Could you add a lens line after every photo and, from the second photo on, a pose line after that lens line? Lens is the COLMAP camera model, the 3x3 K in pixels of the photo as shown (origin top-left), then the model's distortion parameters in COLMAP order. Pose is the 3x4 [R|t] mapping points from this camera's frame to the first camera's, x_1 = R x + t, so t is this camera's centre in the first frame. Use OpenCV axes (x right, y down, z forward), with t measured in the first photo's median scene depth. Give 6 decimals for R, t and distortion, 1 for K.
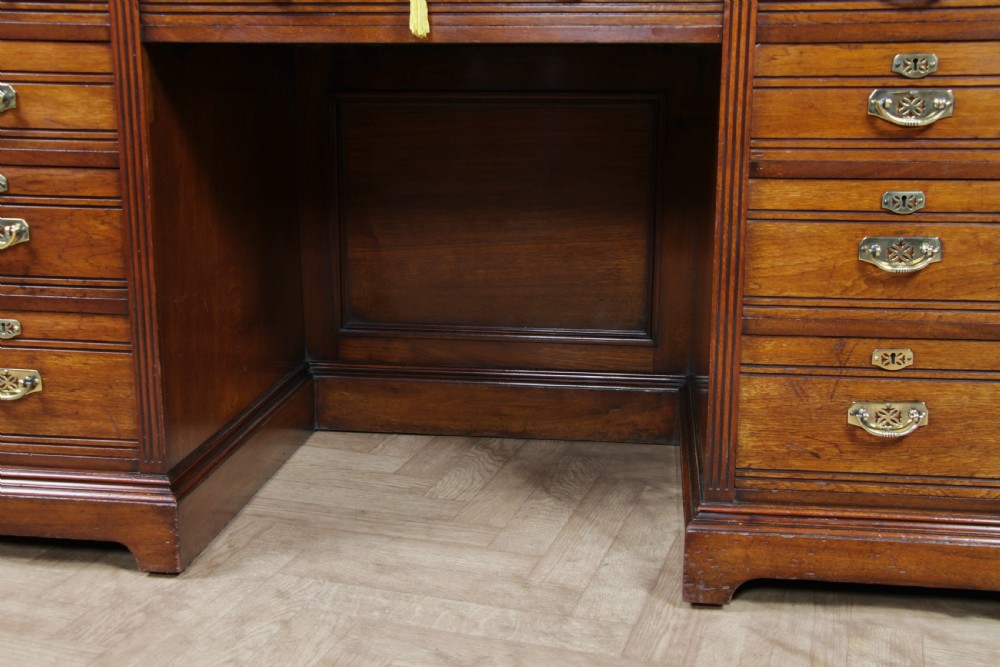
lens RADIAL K [[1203.2, 0, 497.0], [0, 1203.2, 331.2], [0, 0, 1]] dist [-0.065498, 0.337527]
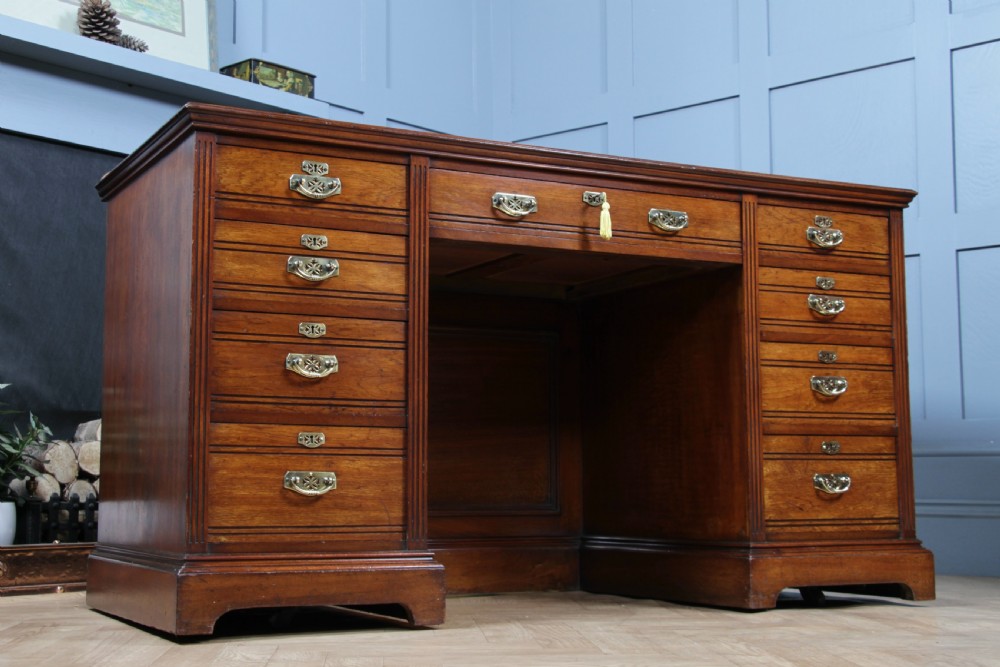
lens RADIAL K [[1469.9, 0, 498.5], [0, 1469.9, 318.2], [0, 0, 1]] dist [0.030644, 0.096894]
pose [[0.817833, 0.062820, 0.572016, -1.242051], [0.133889, 0.945972, -0.295315, 0.395217], [-0.559663, 0.318106, 0.765236, -0.396417]]
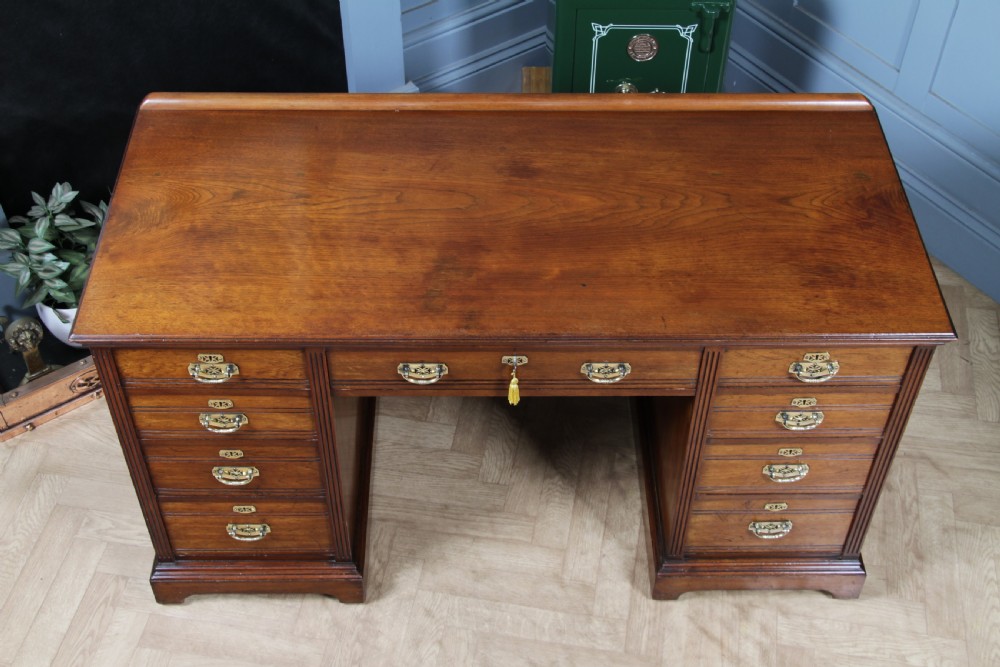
lens RADIAL K [[1276.2, 0, 498.9], [0, 1276.2, 330.9], [0, 0, 1]] dist [0.003200, 0.114635]
pose [[0.989634, -0.099633, 0.103427, -0.241167], [0.026615, 0.834960, 0.549666, -1.213541], [-0.141123, -0.541216, 0.828957, -0.364287]]
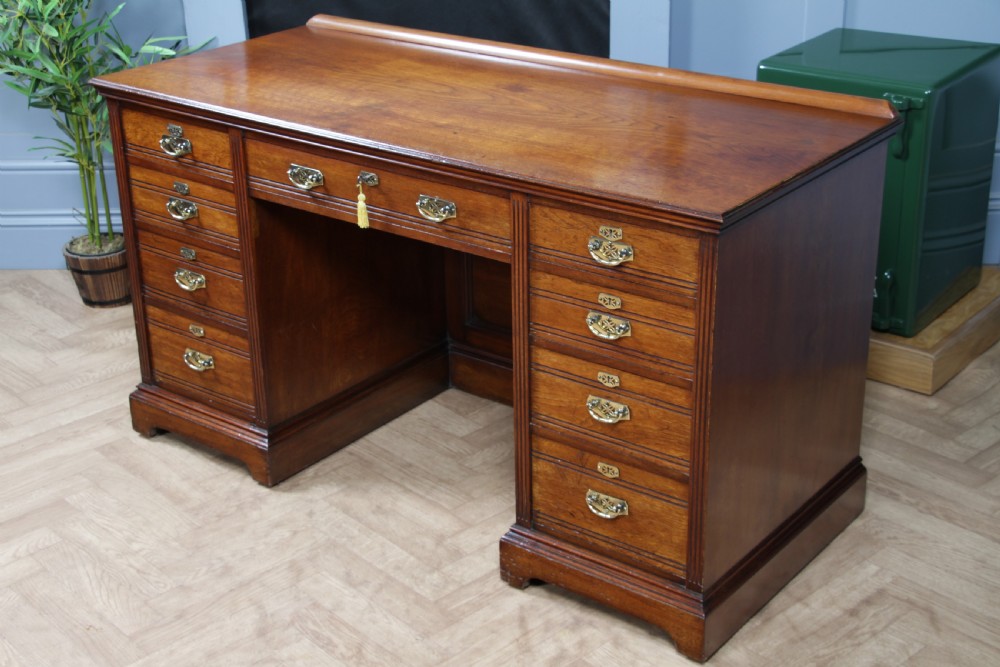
lens RADIAL K [[1483.1, 0, 499.8], [0, 1483.1, 335.1], [0, 0, 1]] dist [0.080438, 0.022041]
pose [[0.867281, 0.184823, -0.462238, 1.038155], [-0.091974, 0.972031, 0.216092, -0.537910], [0.489249, -0.144899, 0.860023, -0.689836]]
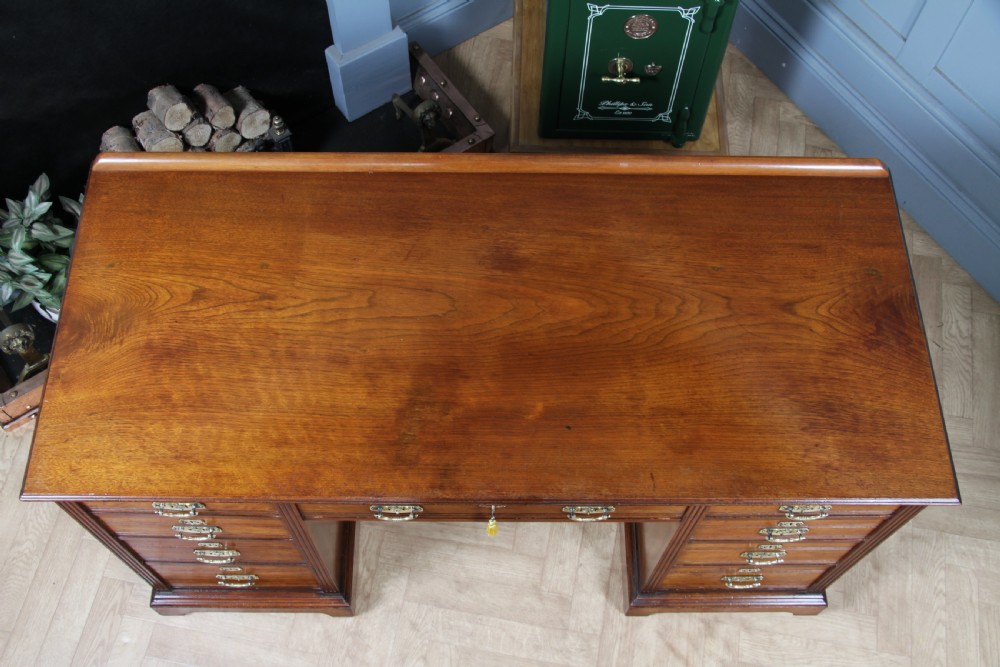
lens RADIAL K [[1042.6, 0, 494.7], [0, 1042.6, 337.8], [0, 0, 1]] dist [-0.085319, 0.134544]
pose [[0.991158, -0.113742, 0.068323, -0.119088], [0.020746, 0.641444, 0.766889, -1.378538], [-0.131053, -0.758691, 0.638132, 0.304098]]
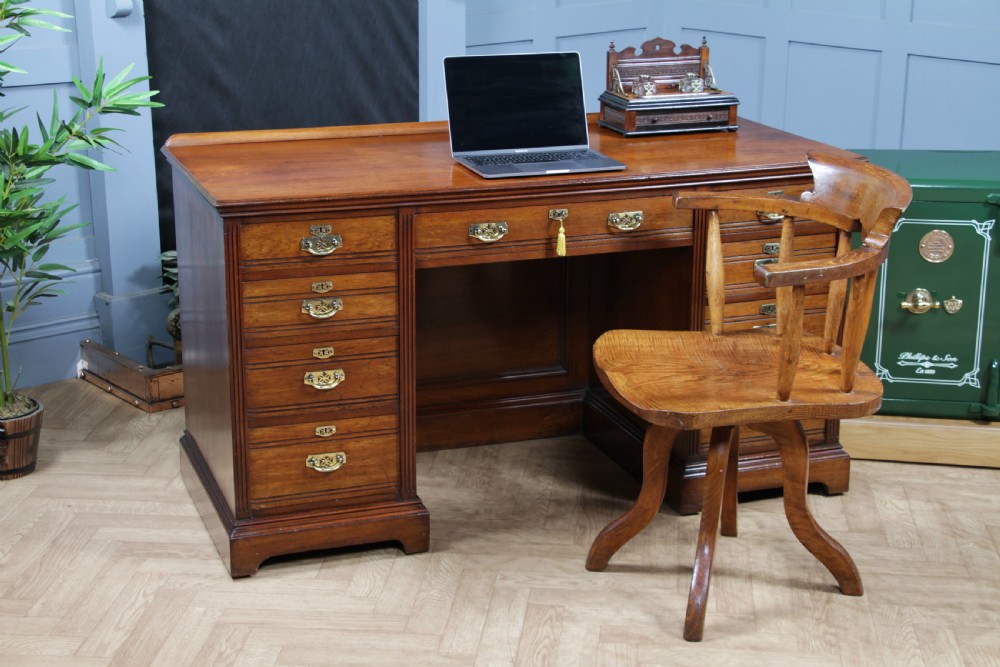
lens RADIAL K [[1725.5, 0, 501.4], [0, 1725.5, 332.1], [0, 0, 1]] dist [0.130480, 0.322715]
pose [[0.889264, -0.129354, 0.438723, -1.352960], [0.100967, 0.991031, 0.087544, -0.361596], [-0.446112, -0.033554, 0.894348, -1.447401]]
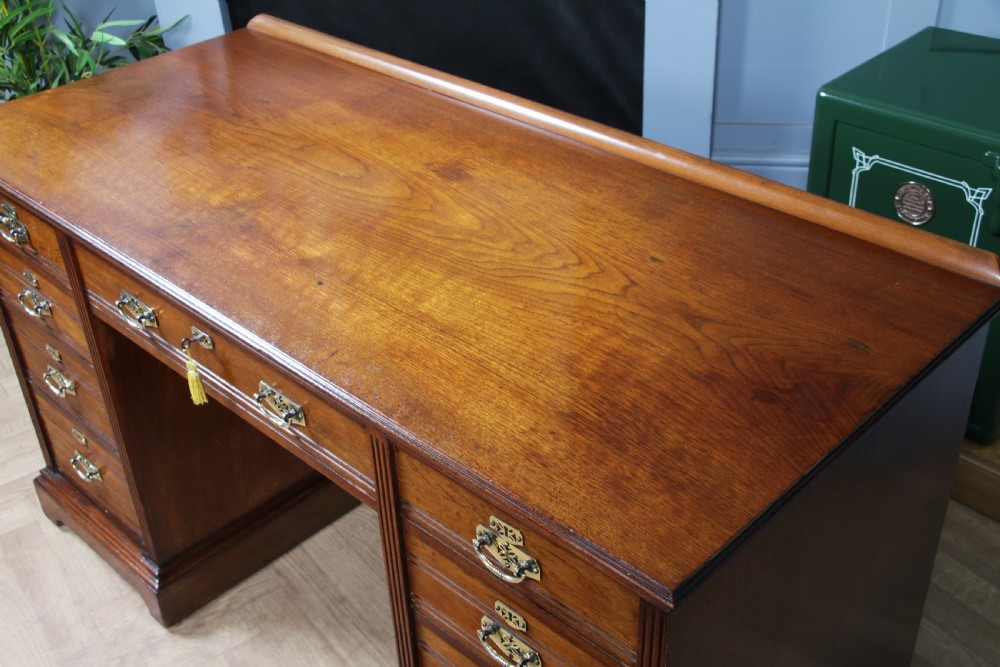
lens RADIAL K [[1147.2, 0, 499.6], [0, 1147.2, 335.6], [0, 0, 1]] dist [-0.055874, 0.245287]
pose [[0.801663, 0.301345, -0.516264, 0.692328], [-0.093066, 0.916026, 0.390174, -0.730669], [0.590488, -0.264742, 0.762388, 0.314580]]
